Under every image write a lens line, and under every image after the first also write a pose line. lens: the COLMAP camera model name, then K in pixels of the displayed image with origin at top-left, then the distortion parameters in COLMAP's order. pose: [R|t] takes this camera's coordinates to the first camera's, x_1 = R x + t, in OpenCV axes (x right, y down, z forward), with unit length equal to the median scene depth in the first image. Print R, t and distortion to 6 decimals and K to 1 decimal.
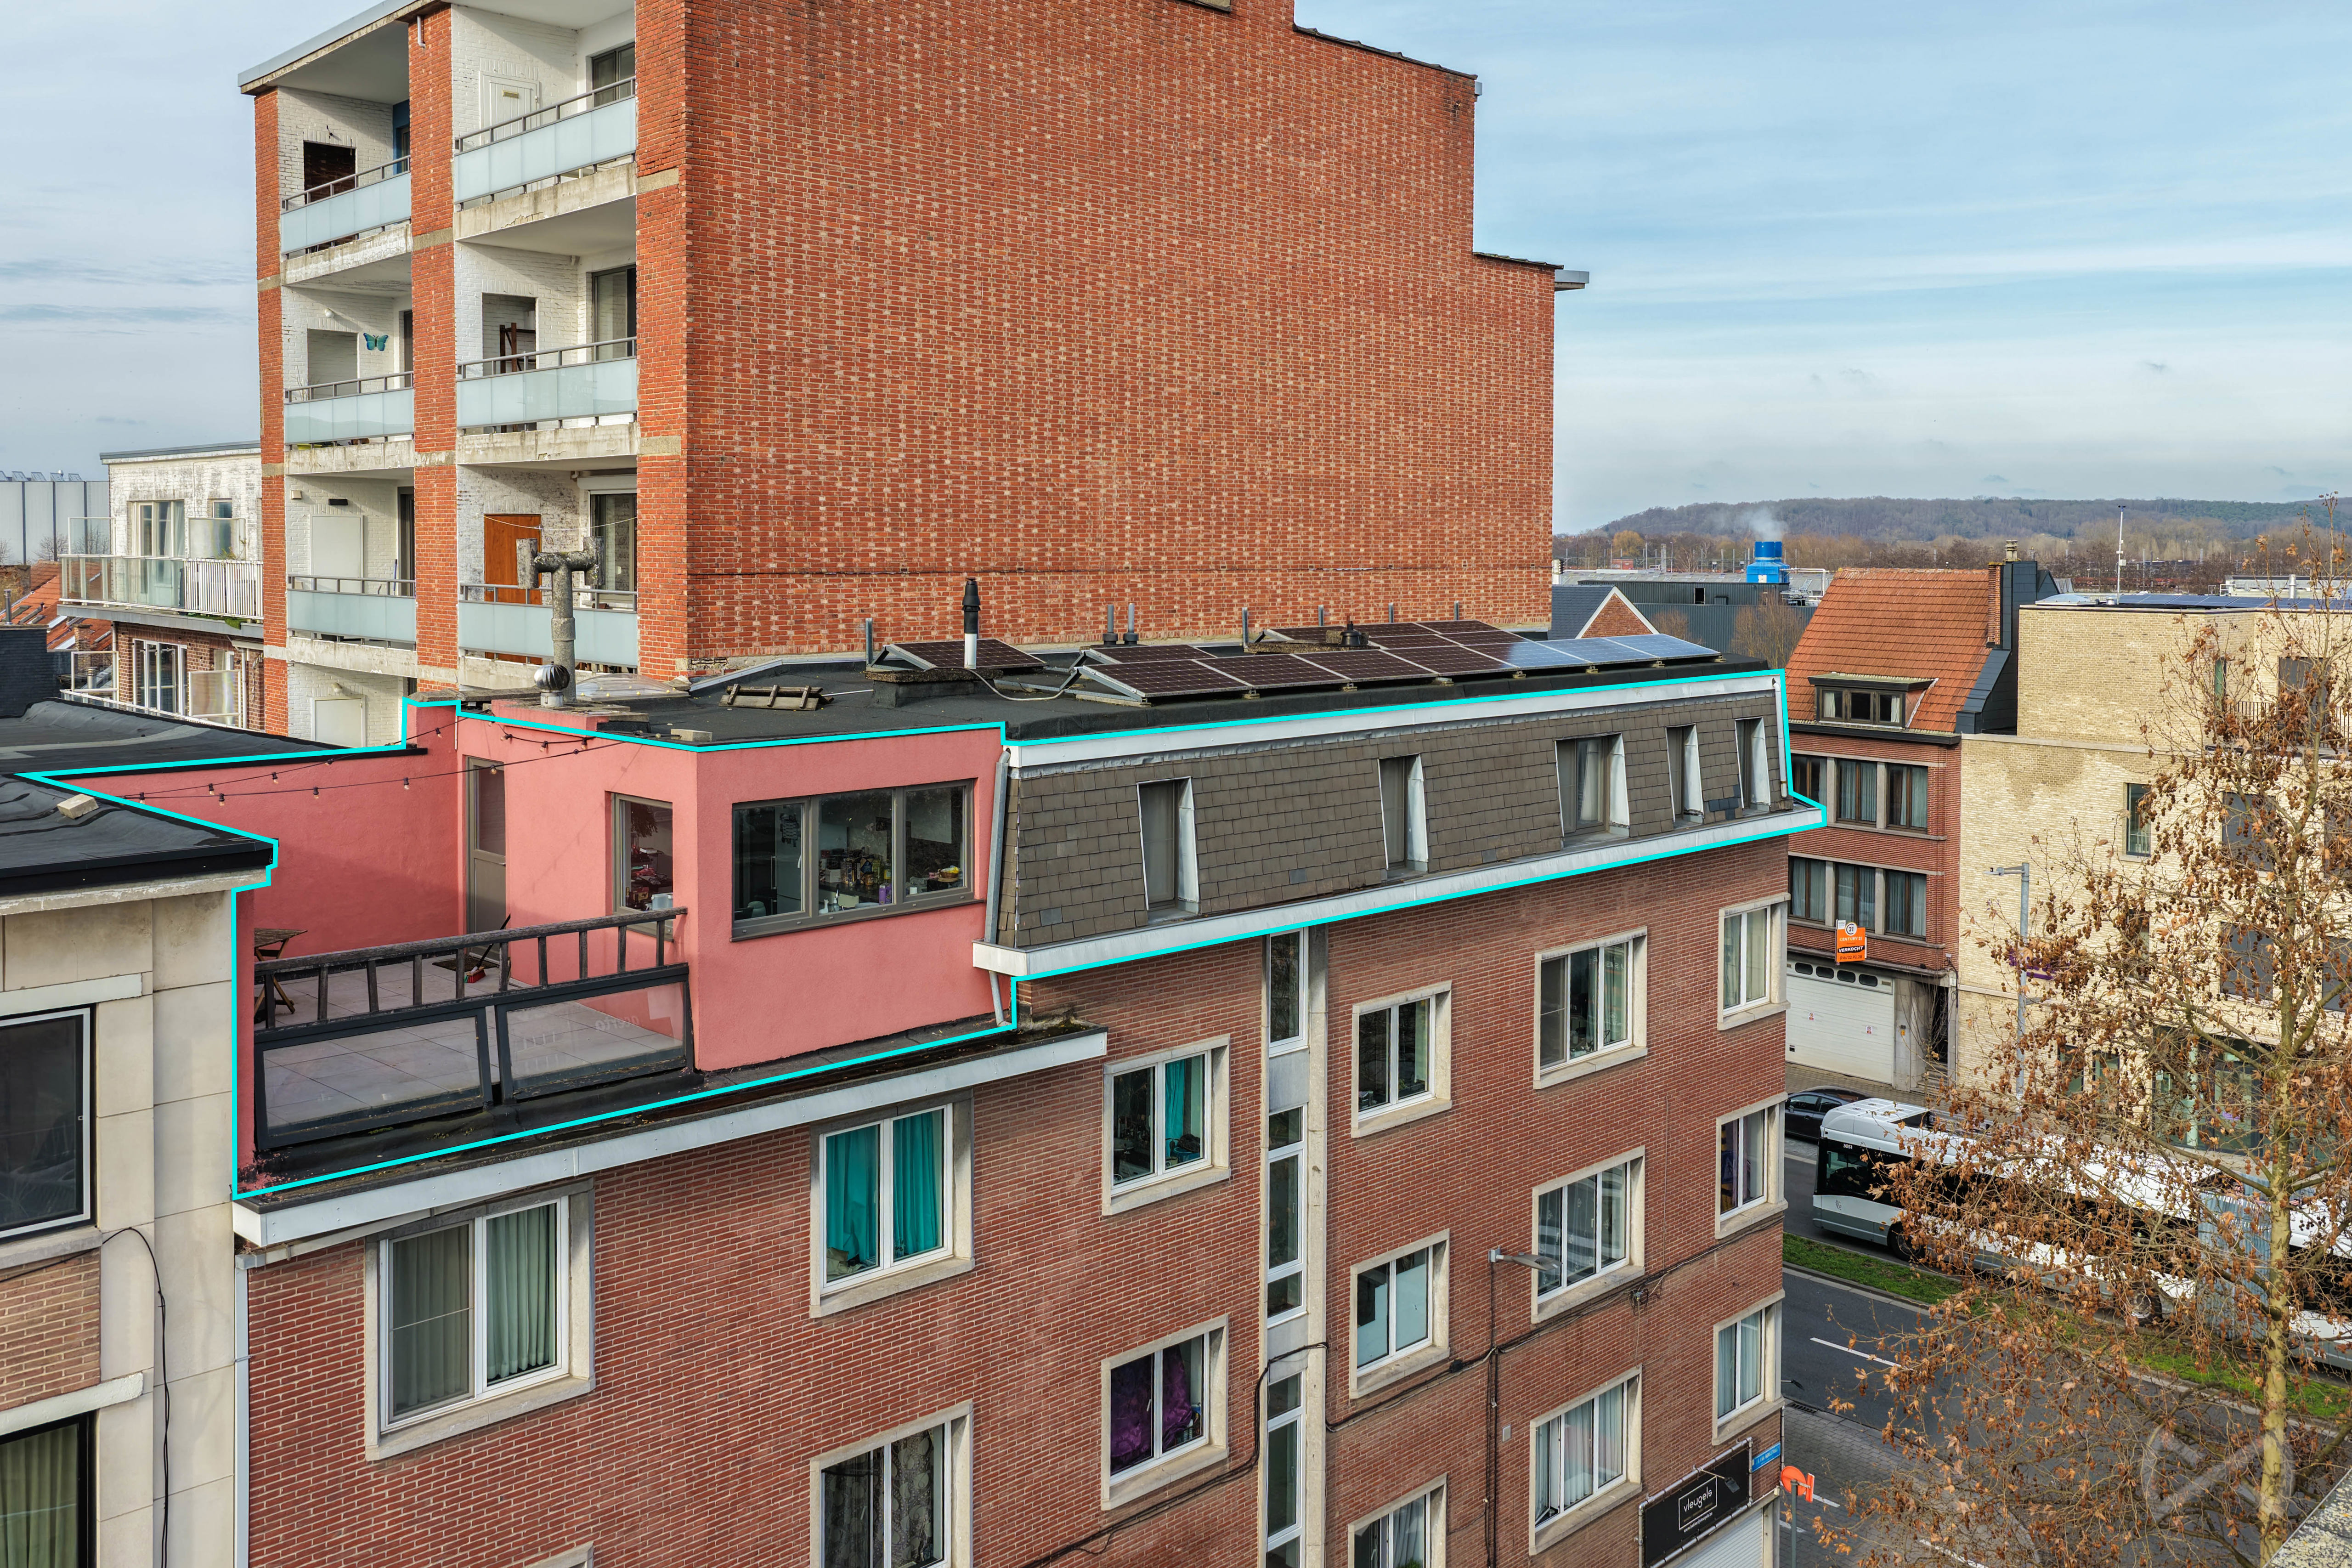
lens RADIAL K [[1939.4, 0, 1176.0], [0, 1939.4, 784.0], [0, 0, 1]] dist [0.003257, 0.071403]
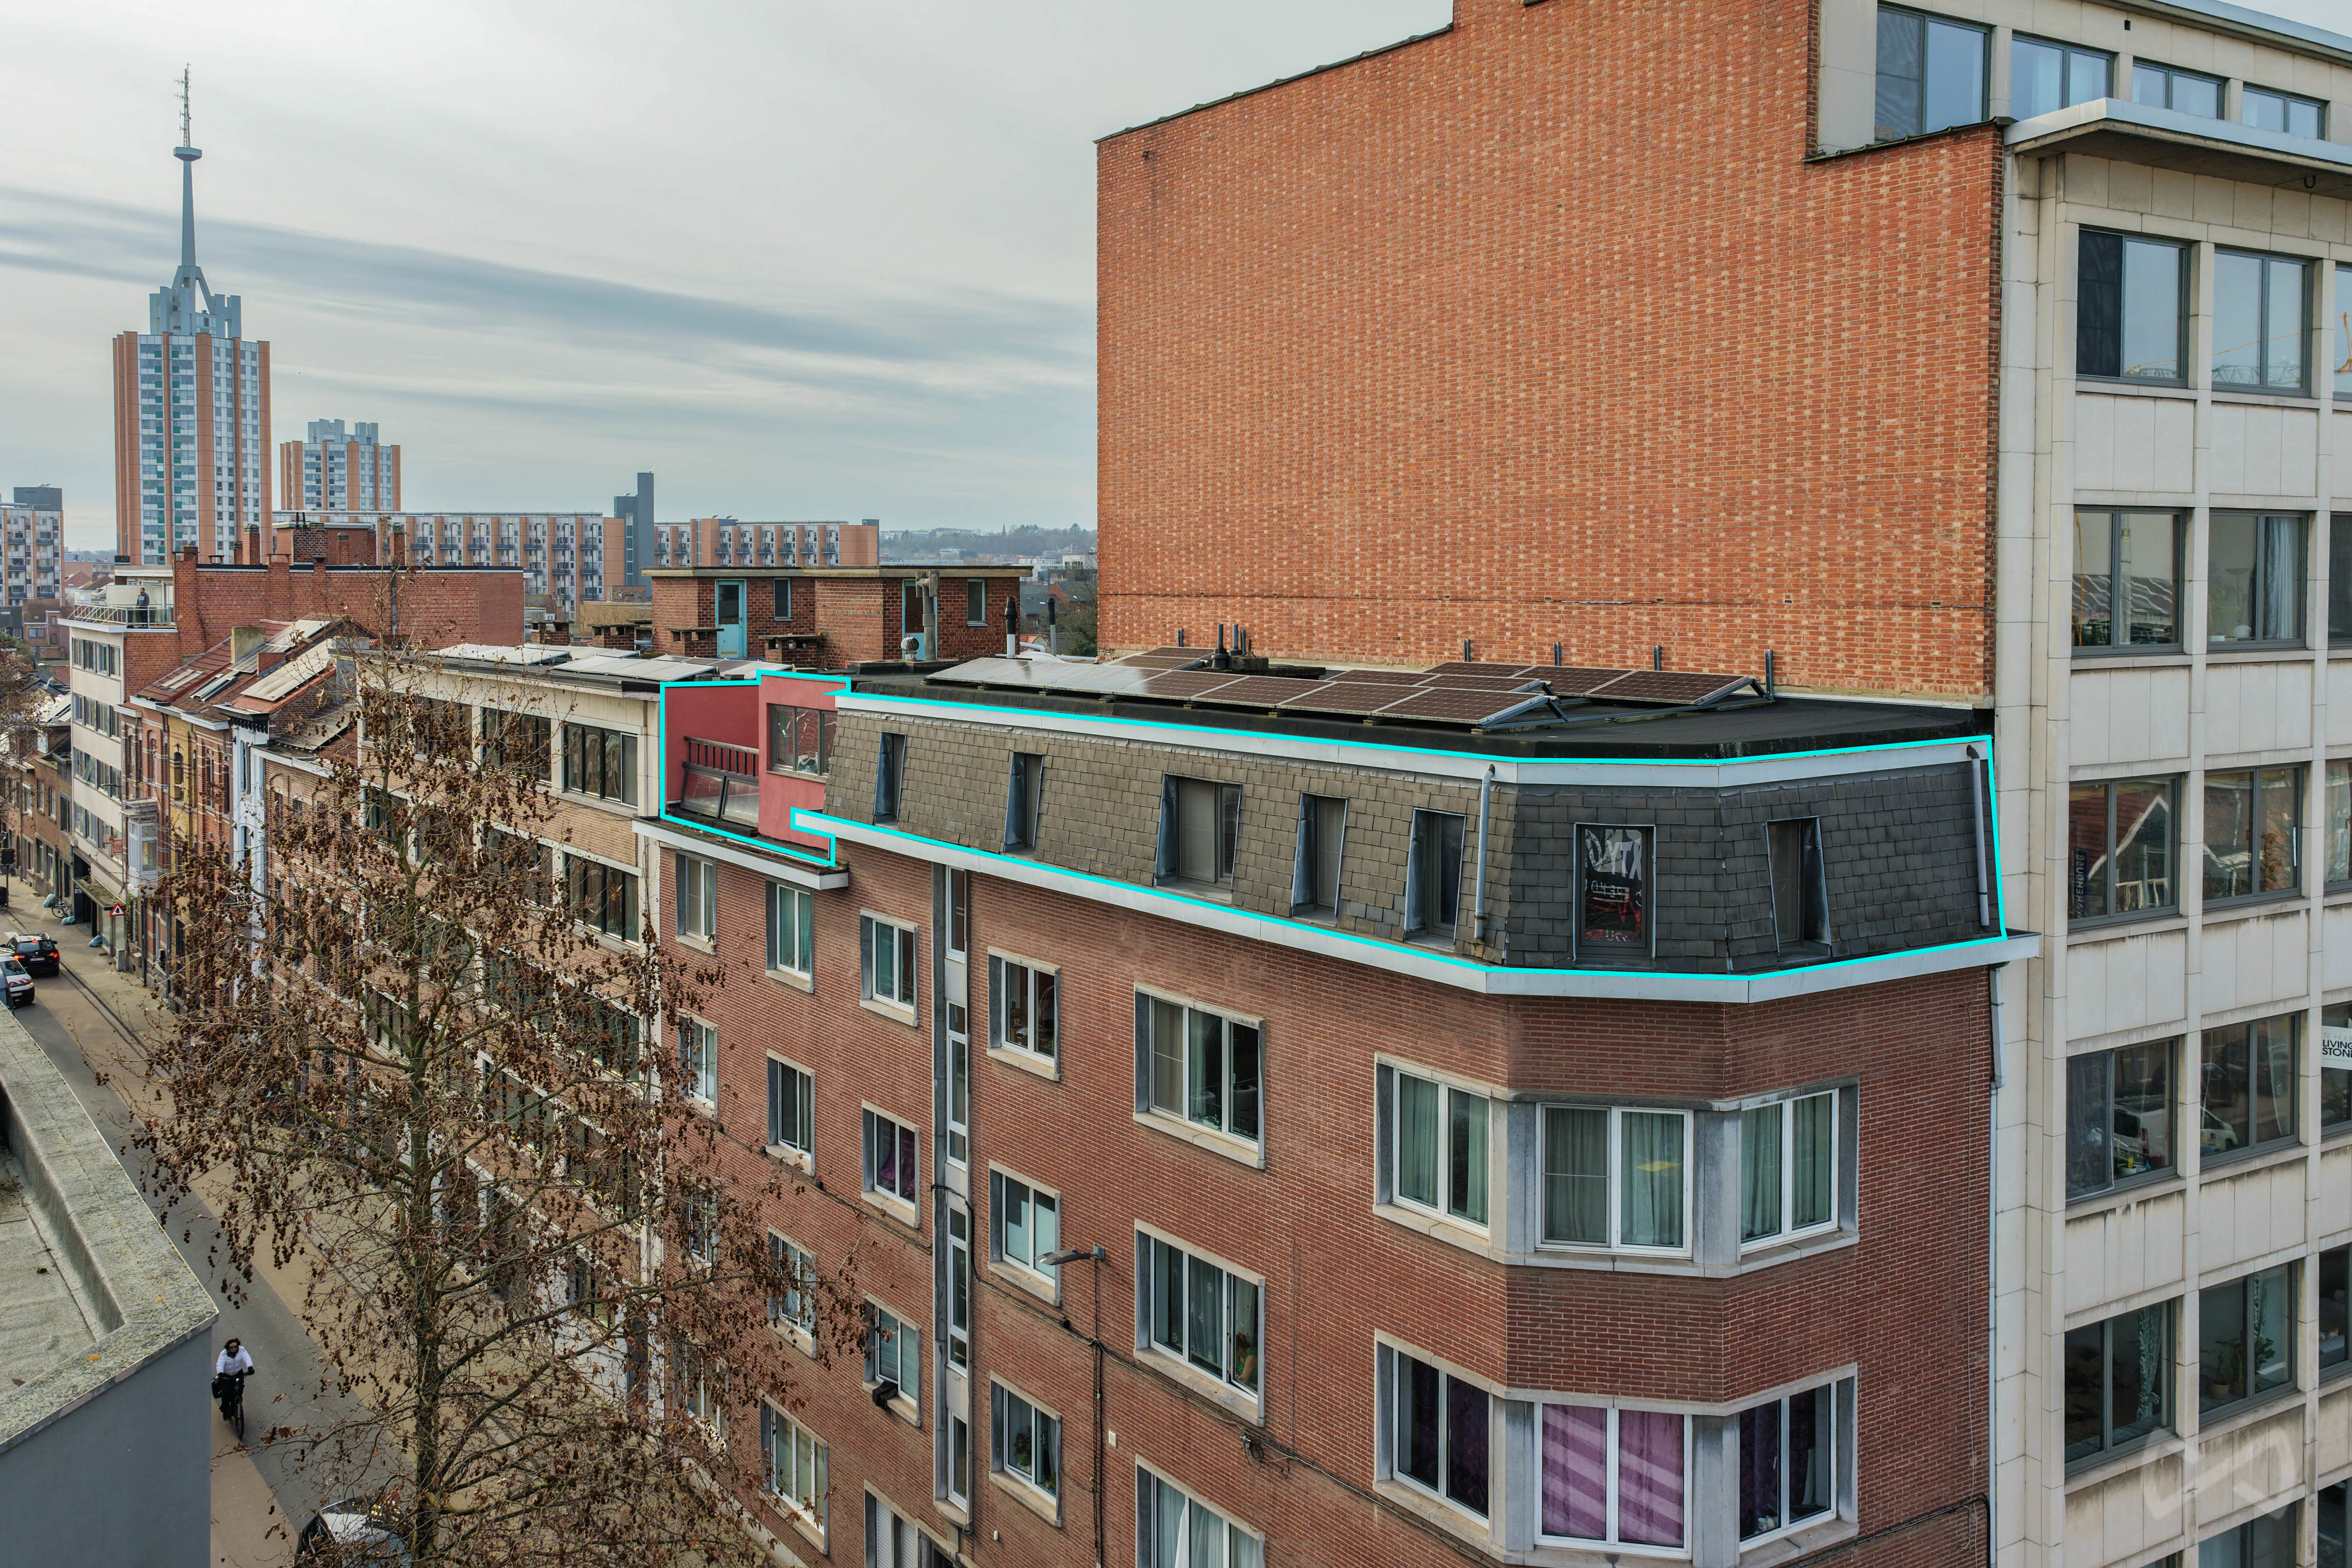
lens RADIAL K [[1956.3, 0, 1176.4], [0, 1956.3, 811.0], [0, 0, 1]] dist [0.032684, 0.003360]
pose [[-0.127679, 0.118382, -0.984725, 1.103499], [-0.120073, 0.983703, 0.133828, -0.130069], [0.984520, 0.135326, -0.111384, 1.061220]]
